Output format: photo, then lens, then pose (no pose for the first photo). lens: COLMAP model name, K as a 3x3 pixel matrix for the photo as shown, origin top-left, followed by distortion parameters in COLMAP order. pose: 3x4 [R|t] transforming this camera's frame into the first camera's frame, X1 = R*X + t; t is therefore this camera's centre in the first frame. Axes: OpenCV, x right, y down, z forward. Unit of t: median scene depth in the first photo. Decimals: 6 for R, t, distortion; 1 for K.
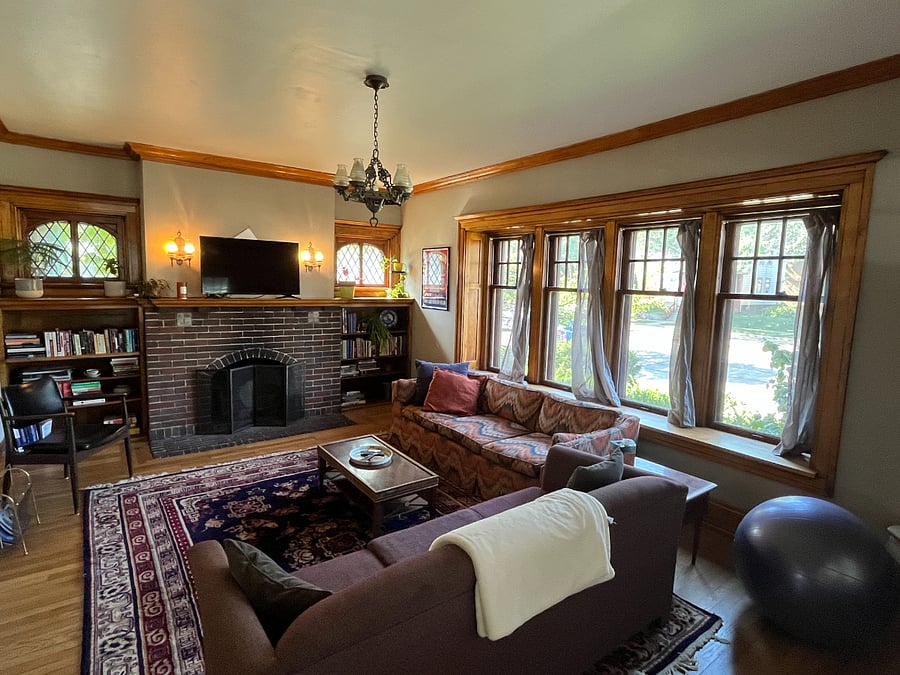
lens RADIAL K [[482.8, 0, 451.0], [0, 482.8, 335.5], [0, 0, 1]] dist [-0.007641, -0.002061]
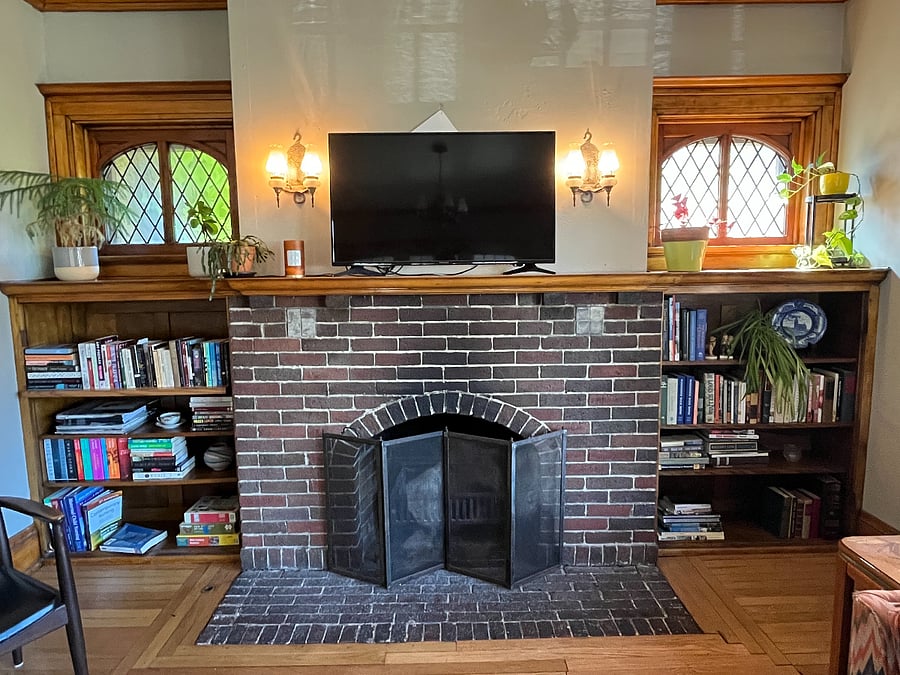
lens RADIAL K [[555.1, 0, 449.8], [0, 555.1, 333.7], [0, 0, 1]] dist [-0.002664, 0.000873]
pose [[0.813228, 0.030062, -0.581168, -0.117165], [-0.028491, 0.999524, 0.011835, -0.029410], [0.581247, 0.006934, 0.813698, 0.579500]]
